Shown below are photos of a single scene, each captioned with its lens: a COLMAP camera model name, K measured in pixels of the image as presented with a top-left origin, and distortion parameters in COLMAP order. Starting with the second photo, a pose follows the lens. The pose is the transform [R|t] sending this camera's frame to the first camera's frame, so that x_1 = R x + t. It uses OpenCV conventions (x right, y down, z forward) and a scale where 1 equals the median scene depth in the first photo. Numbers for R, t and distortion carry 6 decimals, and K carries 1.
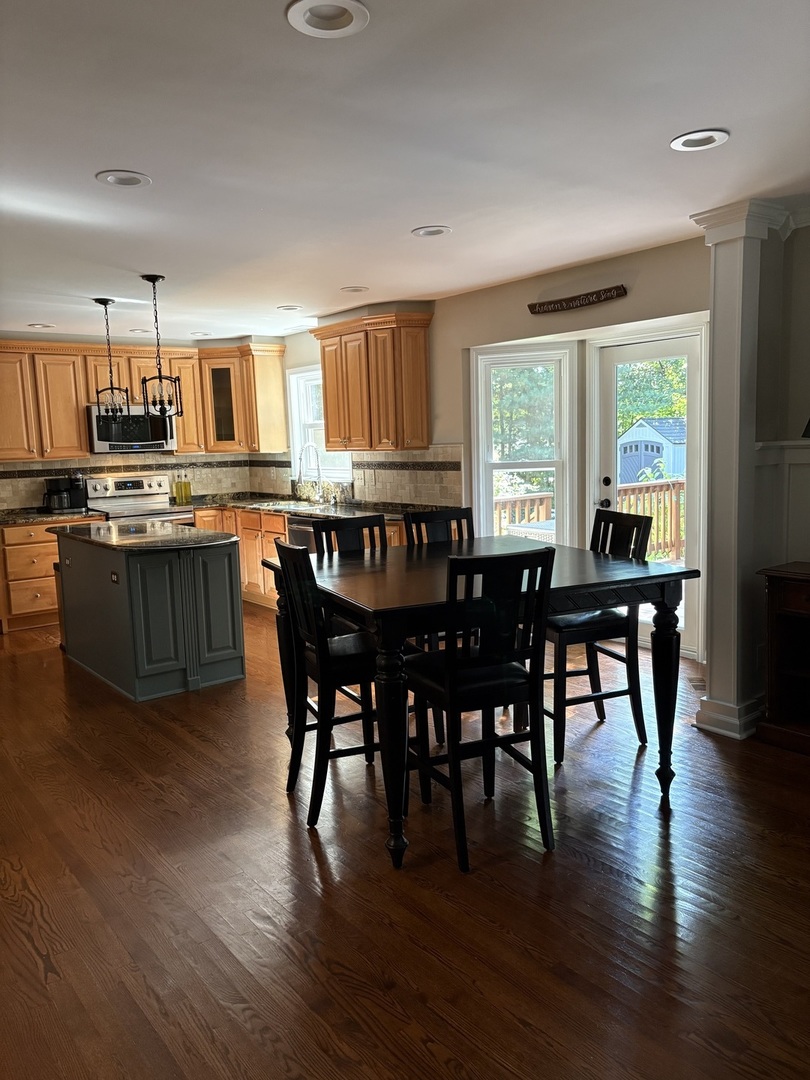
lens RADIAL K [[817.7, 0, 406.1], [0, 817.7, 542.8], [0, 0, 1]] dist [0.009835, -0.005491]
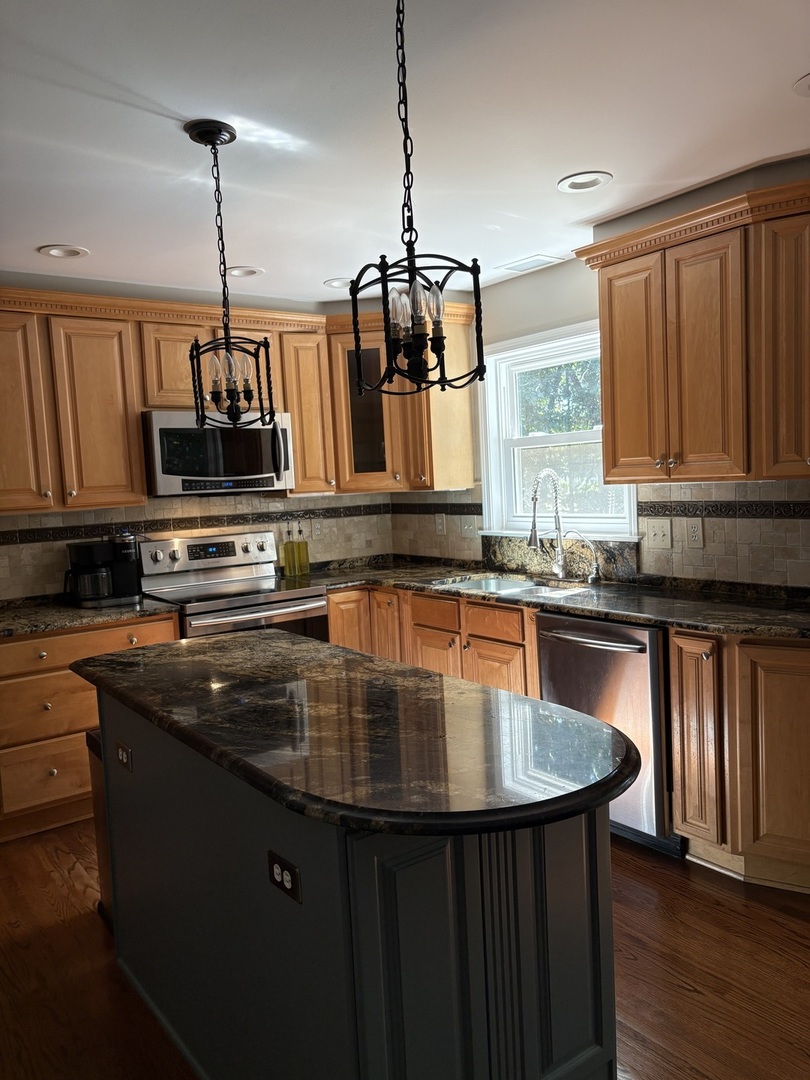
lens RADIAL K [[817.7, 0, 404.6], [0, 817.7, 541.7], [0, 0, 1]] dist [0.009835, -0.005491]
pose [[0.999620, -0.017463, -0.021349, -0.192074], [0.016412, 0.998690, -0.048456, -0.046986], [0.022167, 0.048087, 0.998597, 0.430848]]
